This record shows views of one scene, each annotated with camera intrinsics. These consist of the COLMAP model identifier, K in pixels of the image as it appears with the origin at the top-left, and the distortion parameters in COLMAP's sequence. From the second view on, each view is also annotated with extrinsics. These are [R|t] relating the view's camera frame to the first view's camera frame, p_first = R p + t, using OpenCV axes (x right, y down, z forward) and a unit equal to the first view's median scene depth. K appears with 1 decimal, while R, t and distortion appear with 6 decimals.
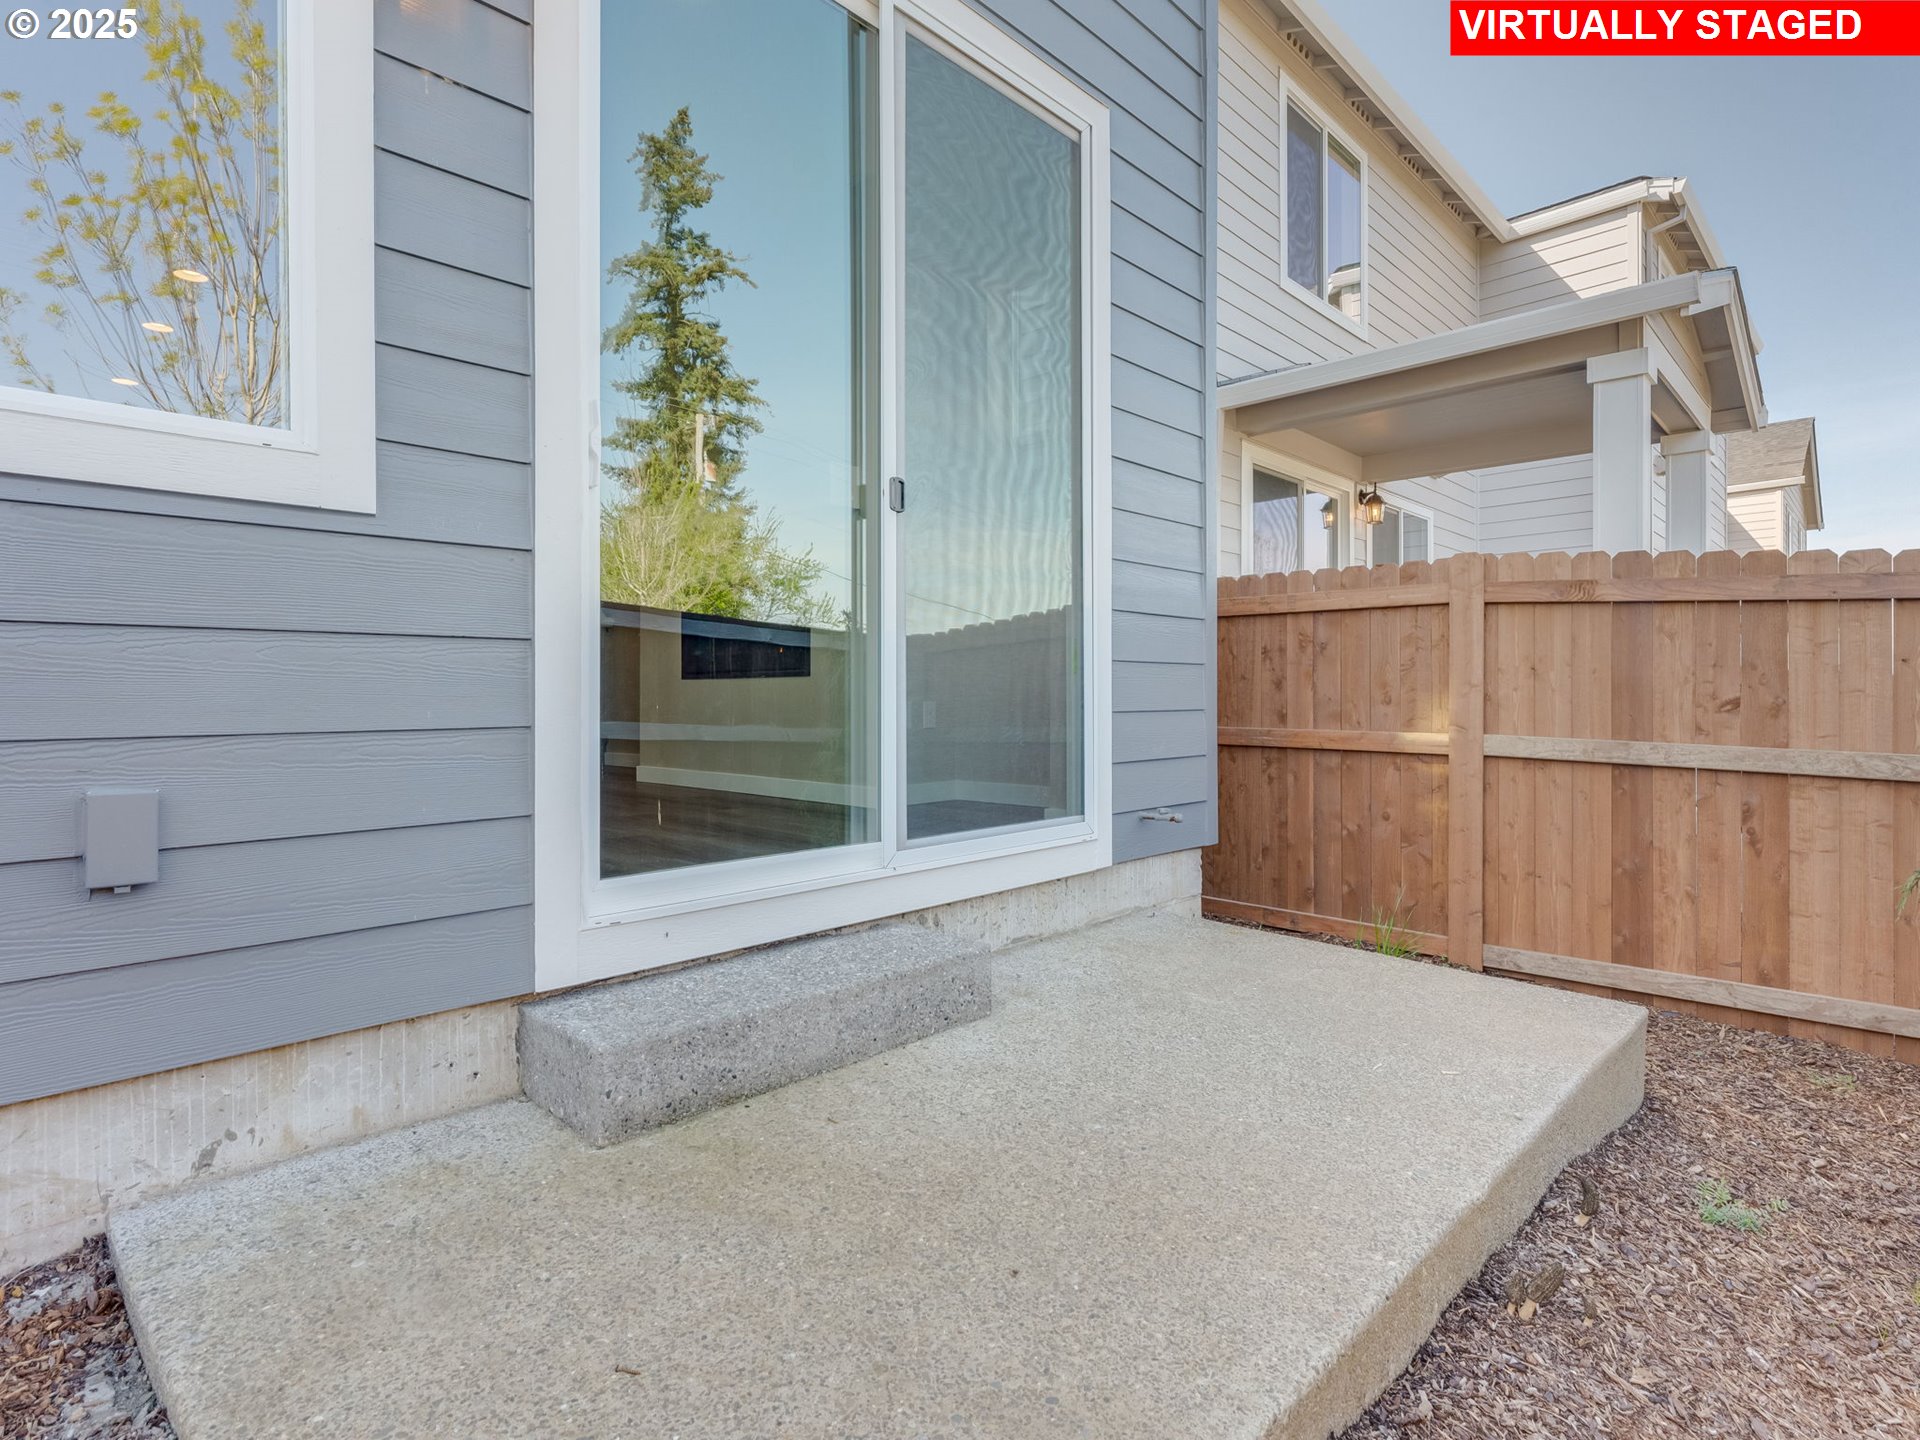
lens RADIAL K [[987.5, 0, 958.8], [0, 987.5, 712.9], [0, 0, 1]] dist [-0.007926, -0.001158]
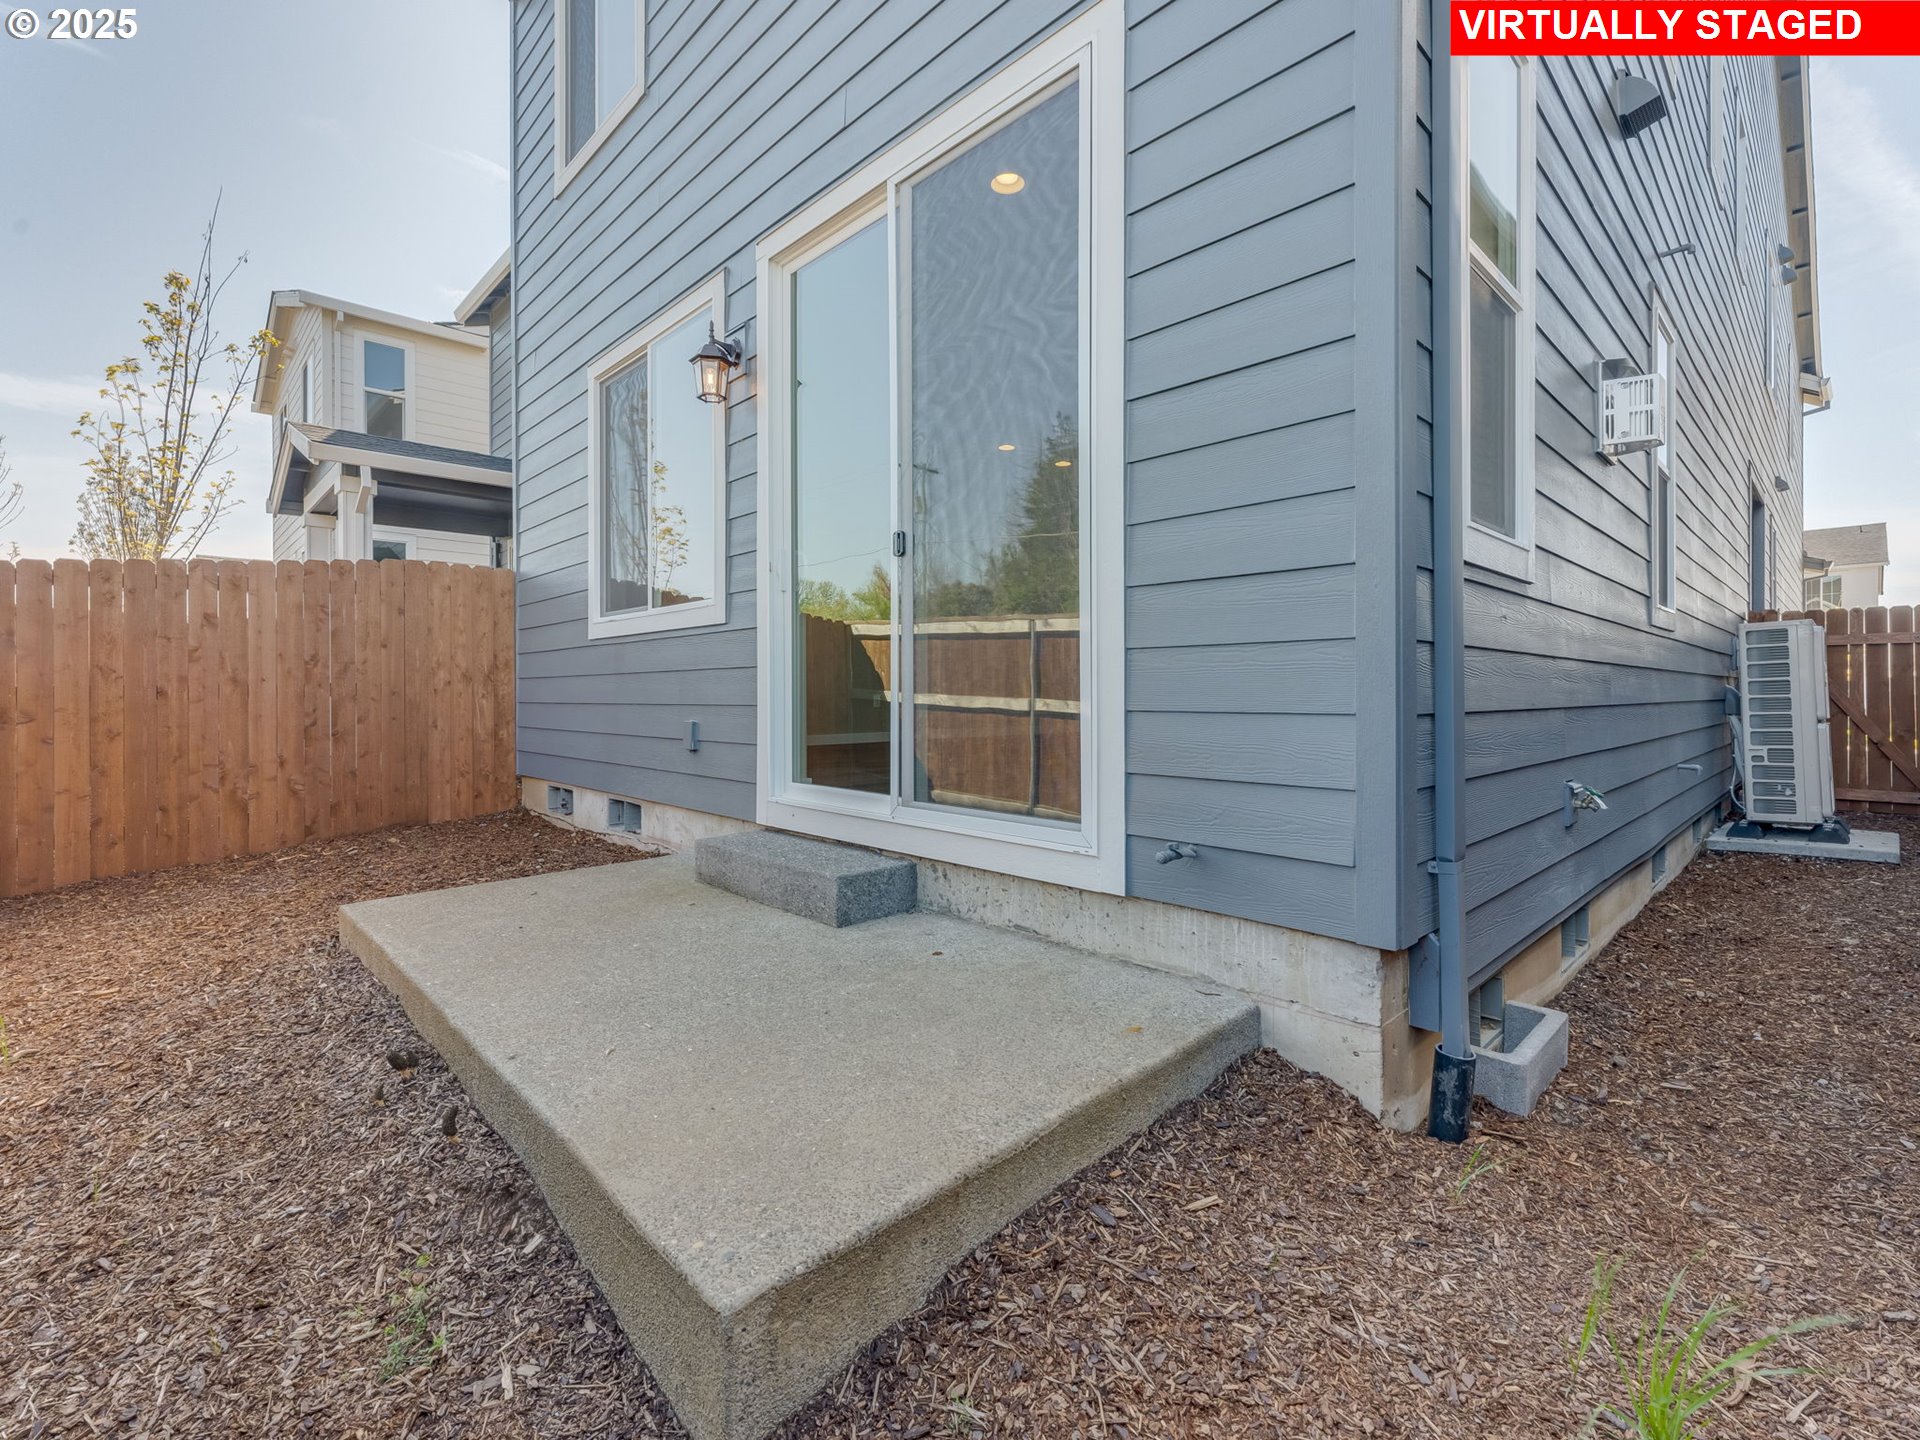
lens RADIAL K [[857.0, 0, 920.2], [0, 857.0, 712.9], [0, 0, 1]] dist [0.015751, 0.000155]
pose [[-0.057036, 0.027428, -0.997995, 0.744281], [-0.013255, 0.999514, 0.028227, -0.013423], [0.998284, 0.014839, -0.056645, 0.738353]]
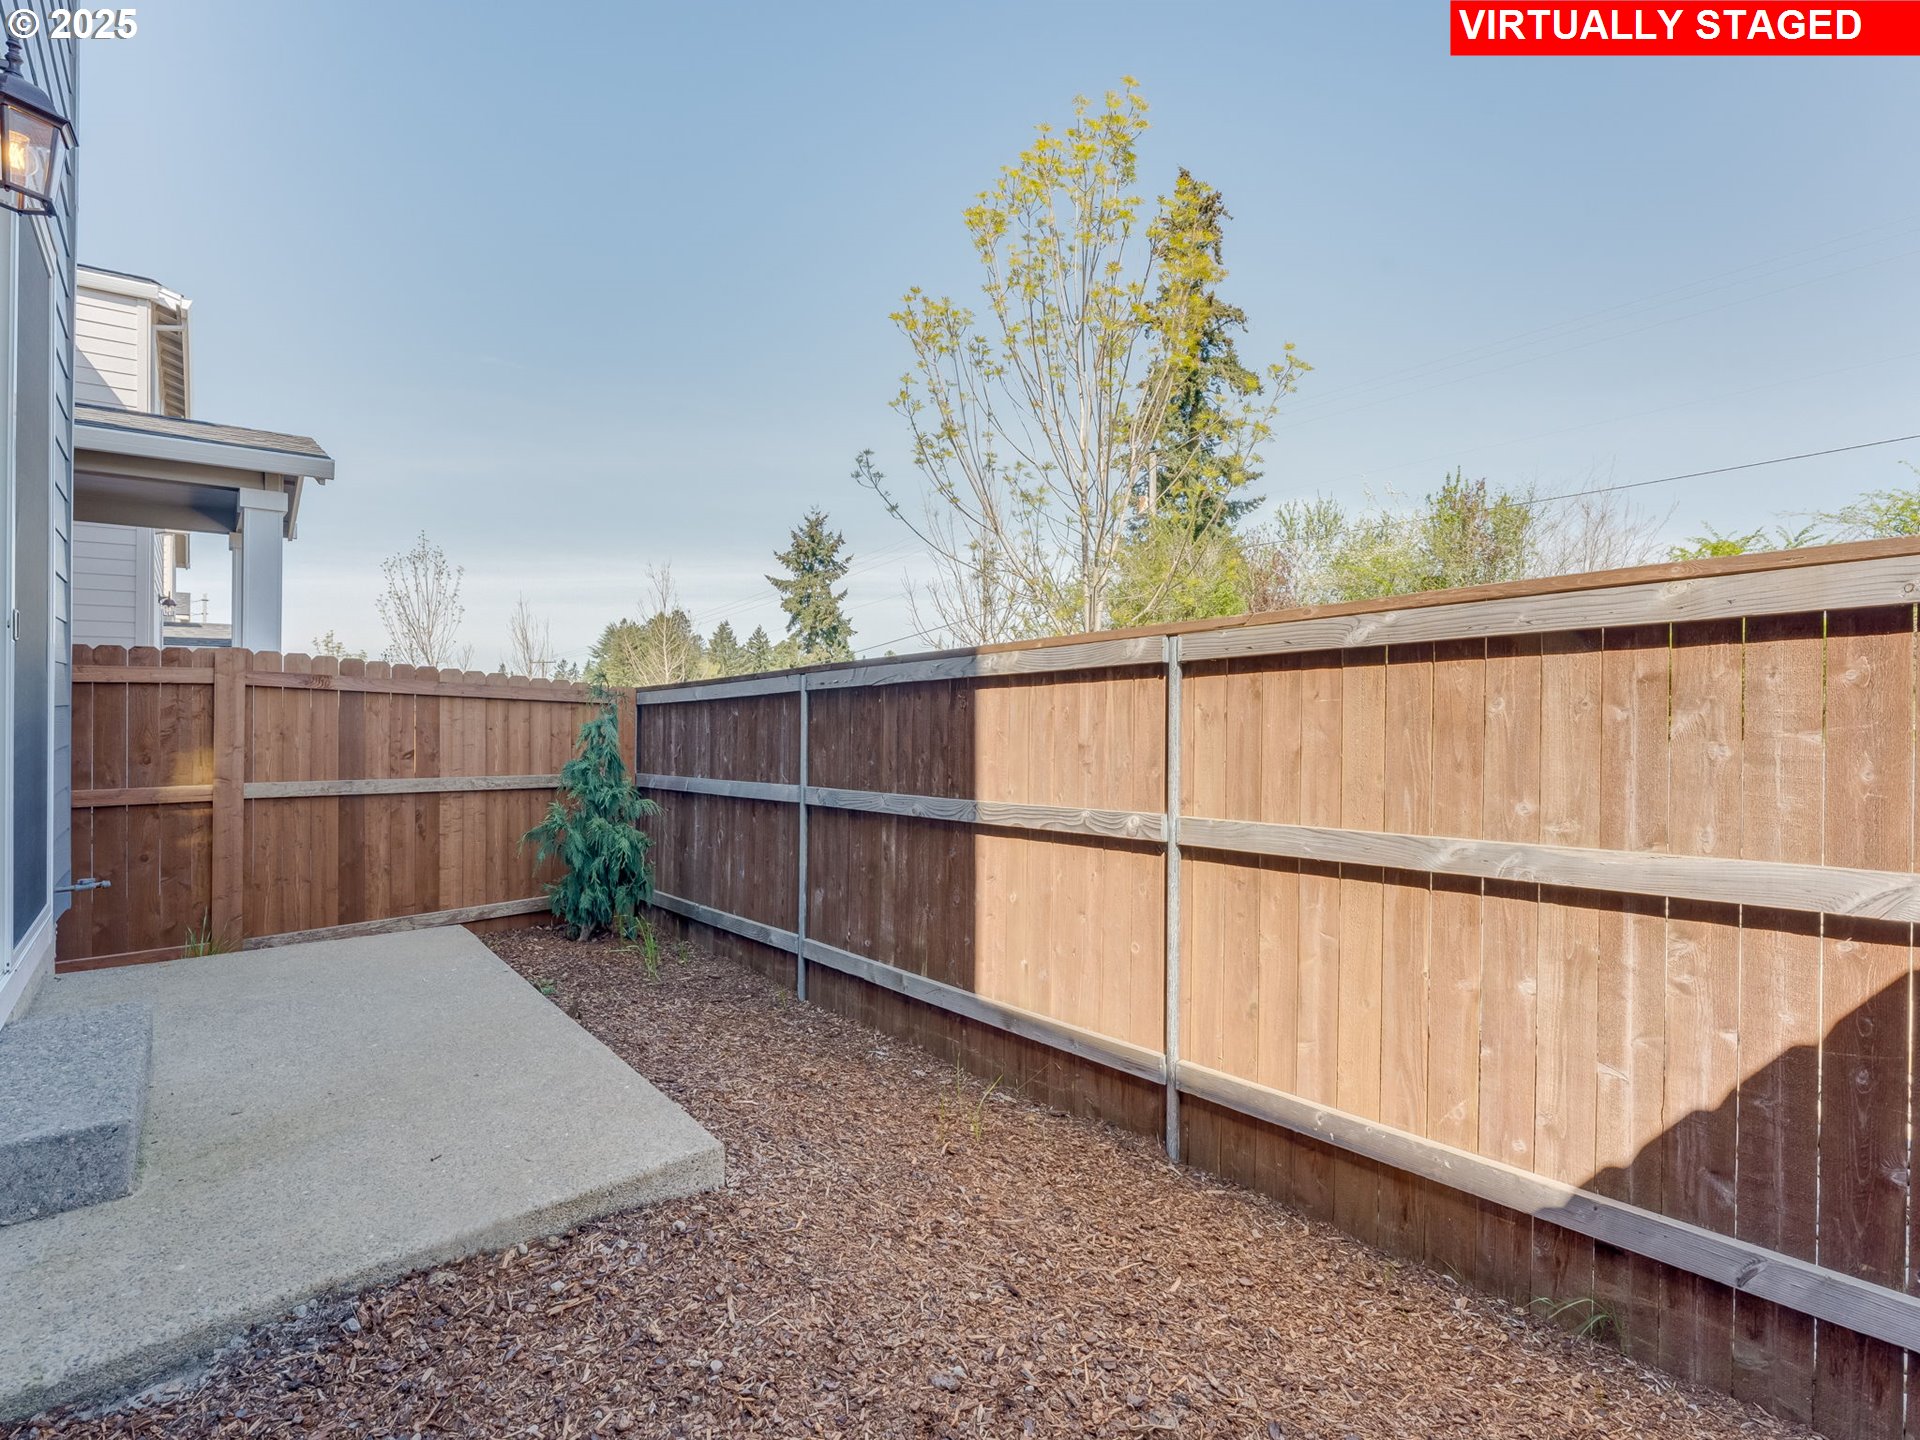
lens RADIAL K [[838.0, 0, 960.0], [0, 838.0, 720.0], [0, 0, 1]] dist [-0.001072, 0.000079]
pose [[0.079763, -0.015507, 0.996693, -0.586649], [0.010457, 0.999837, 0.014719, -0.078831], [-0.996759, 0.009249, 0.079912, -0.073710]]
